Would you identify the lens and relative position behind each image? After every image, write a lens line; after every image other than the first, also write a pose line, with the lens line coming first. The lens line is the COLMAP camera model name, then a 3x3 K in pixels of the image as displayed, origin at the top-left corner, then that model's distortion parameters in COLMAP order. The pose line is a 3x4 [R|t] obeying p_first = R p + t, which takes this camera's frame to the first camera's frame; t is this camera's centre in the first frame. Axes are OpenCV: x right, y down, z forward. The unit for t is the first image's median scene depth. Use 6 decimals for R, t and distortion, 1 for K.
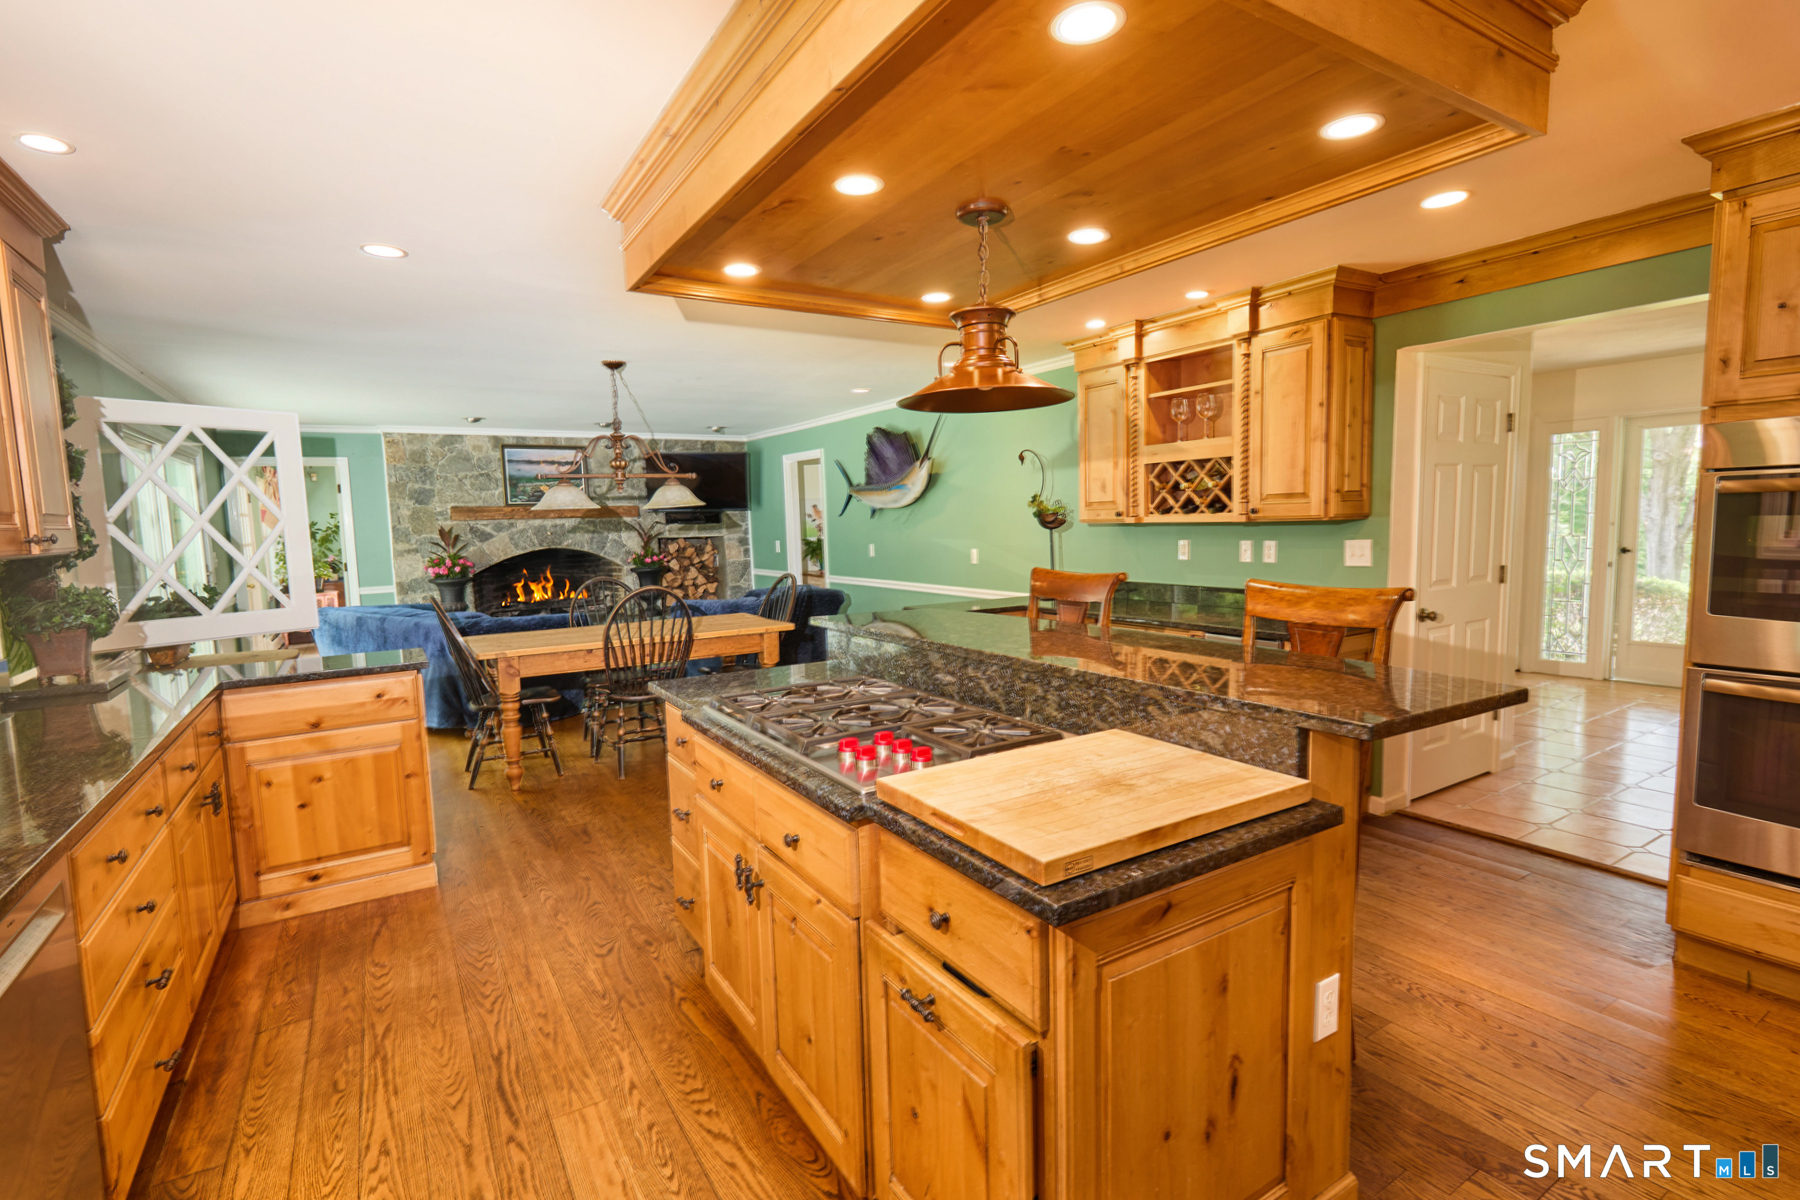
lens RADIAL K [[831.6, 0, 905.1], [0, 831.6, 599.8], [0, 0, 1]] dist [-0.001174, -0.000755]
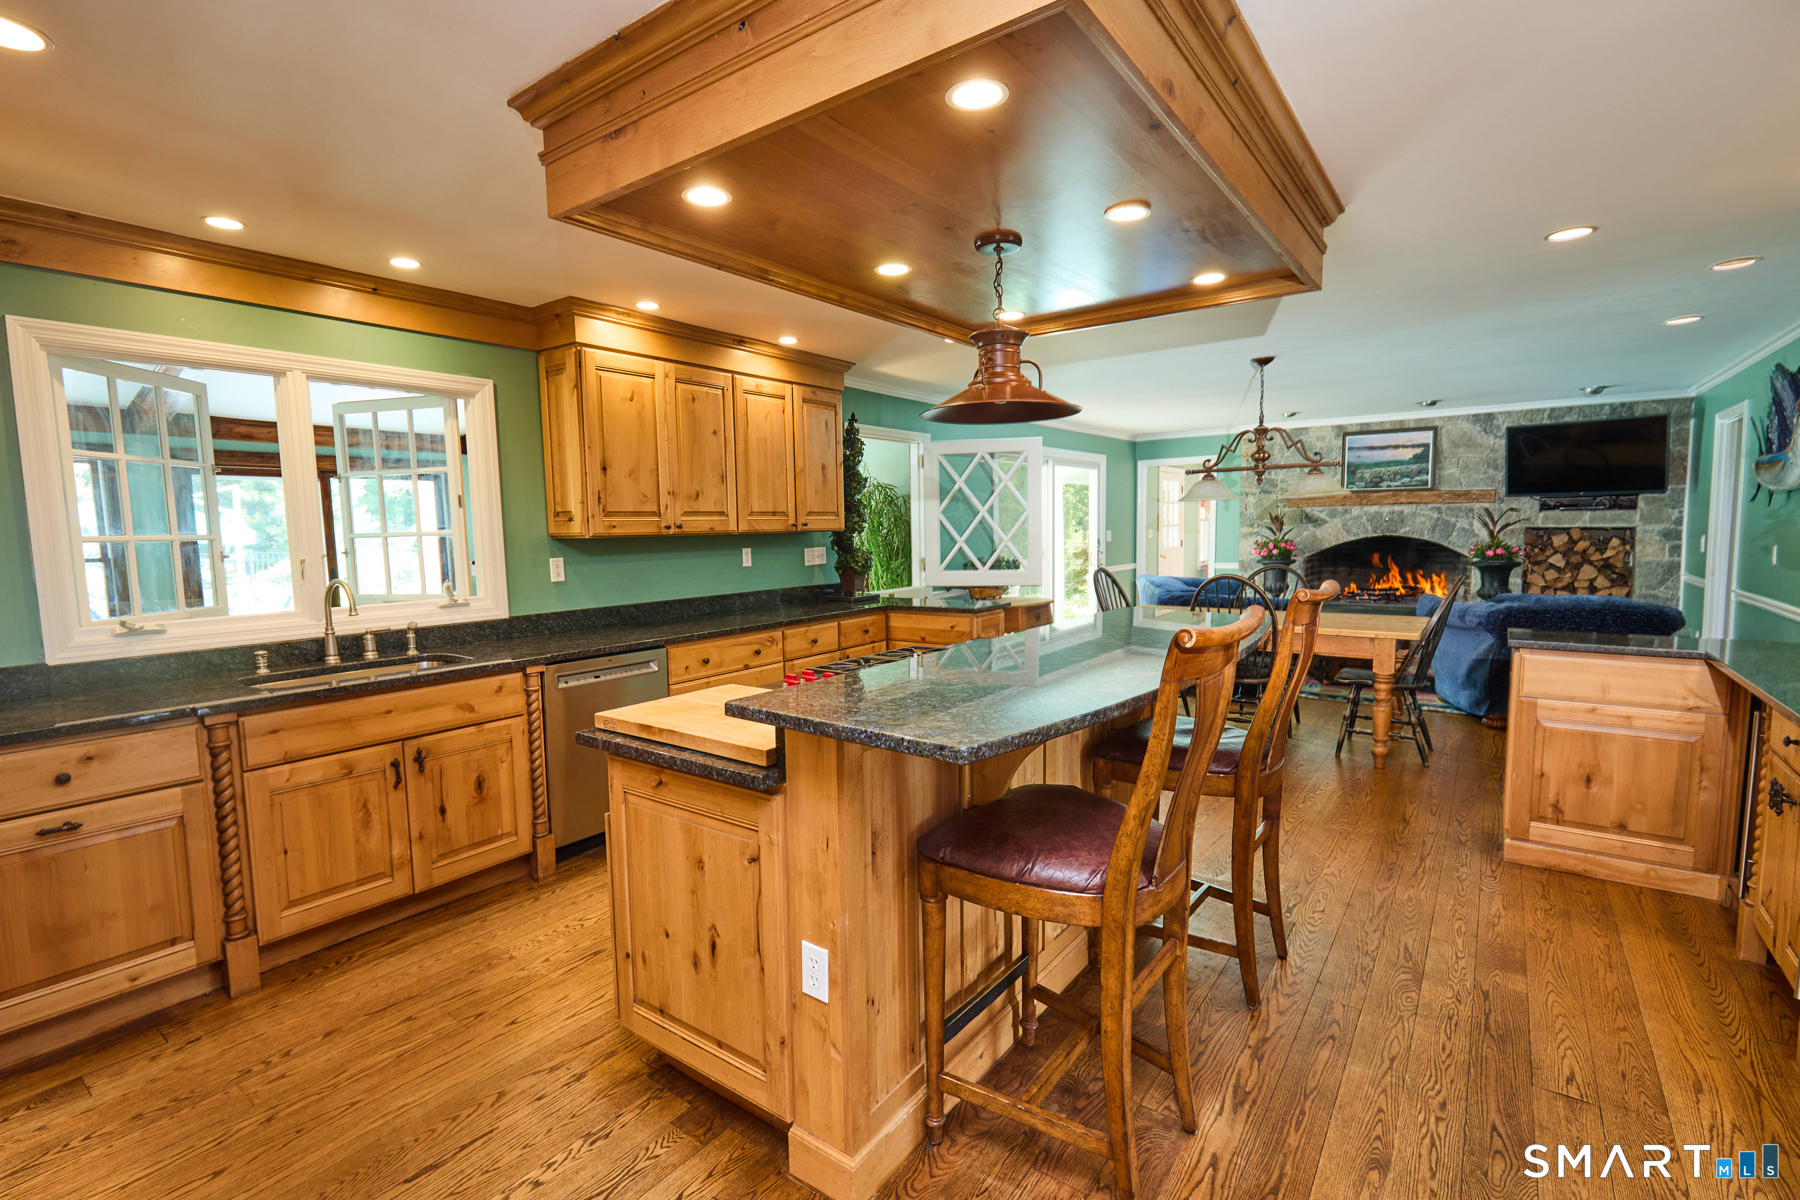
lens RADIAL K [[831.6, 0, 909.3], [0, 831.6, 601.9], [0, 0, 1]] dist [-0.001174, -0.000755]
pose [[0.376825, 0.106227, -0.920173, 0.272830], [-0.082517, 0.993302, 0.080877, -0.017893], [0.922602, 0.045453, 0.383066, 0.119808]]
